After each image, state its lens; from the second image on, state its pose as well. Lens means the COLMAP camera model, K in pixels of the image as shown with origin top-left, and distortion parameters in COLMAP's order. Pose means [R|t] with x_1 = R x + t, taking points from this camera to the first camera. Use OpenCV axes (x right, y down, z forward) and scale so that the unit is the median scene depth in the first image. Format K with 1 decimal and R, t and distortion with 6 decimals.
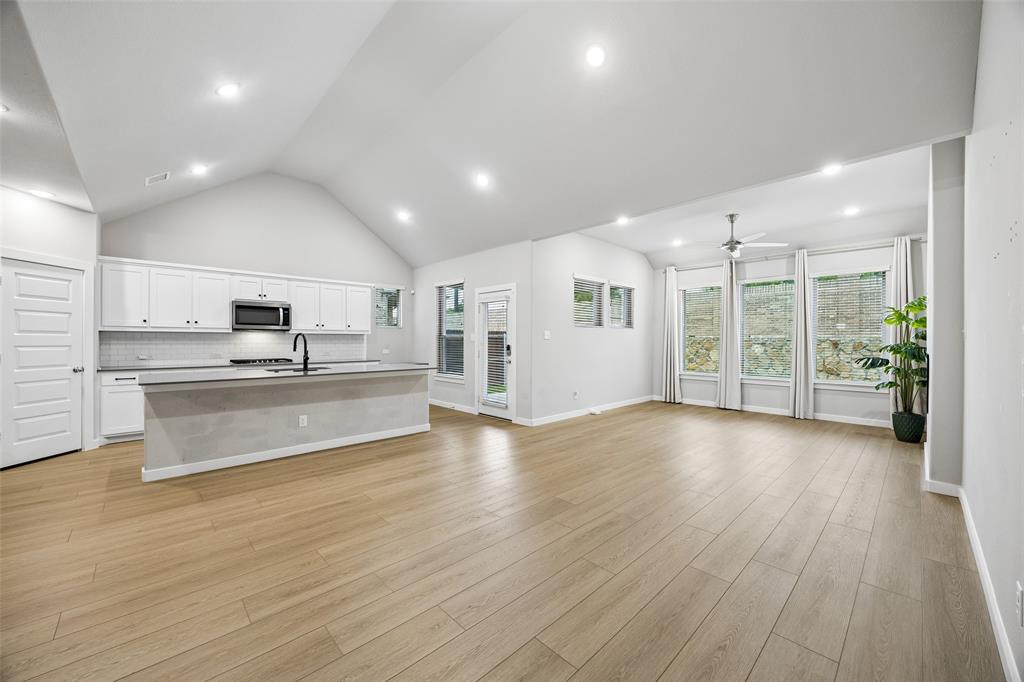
lens RADIAL K [[390.3, 0, 509.8], [0, 390.3, 339.3], [0, 0, 1]] dist [-0.001454, -0.000023]
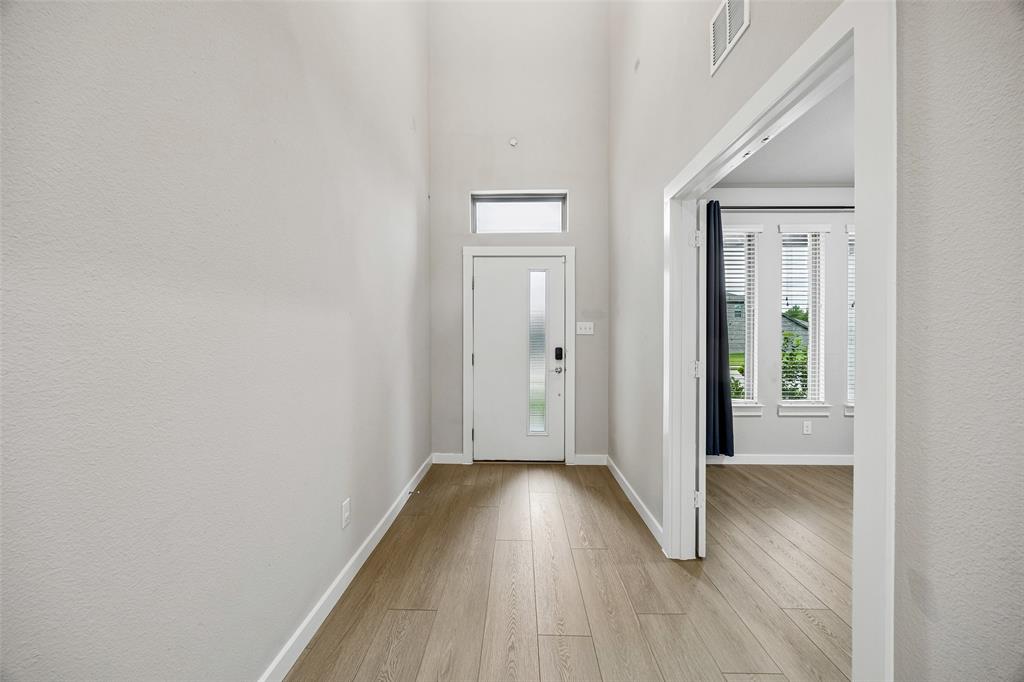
lens RADIAL K [[390.3, 0, 509.8], [0, 390.3, 339.3], [0, 0, 1]] dist [-0.001454, -0.000023]
pose [[0.708800, -0.006808, 0.705377, -0.556636], [0.000218, 0.999955, 0.009433, 0.001932], [-0.705409, -0.006532, 0.708770, 0.667920]]
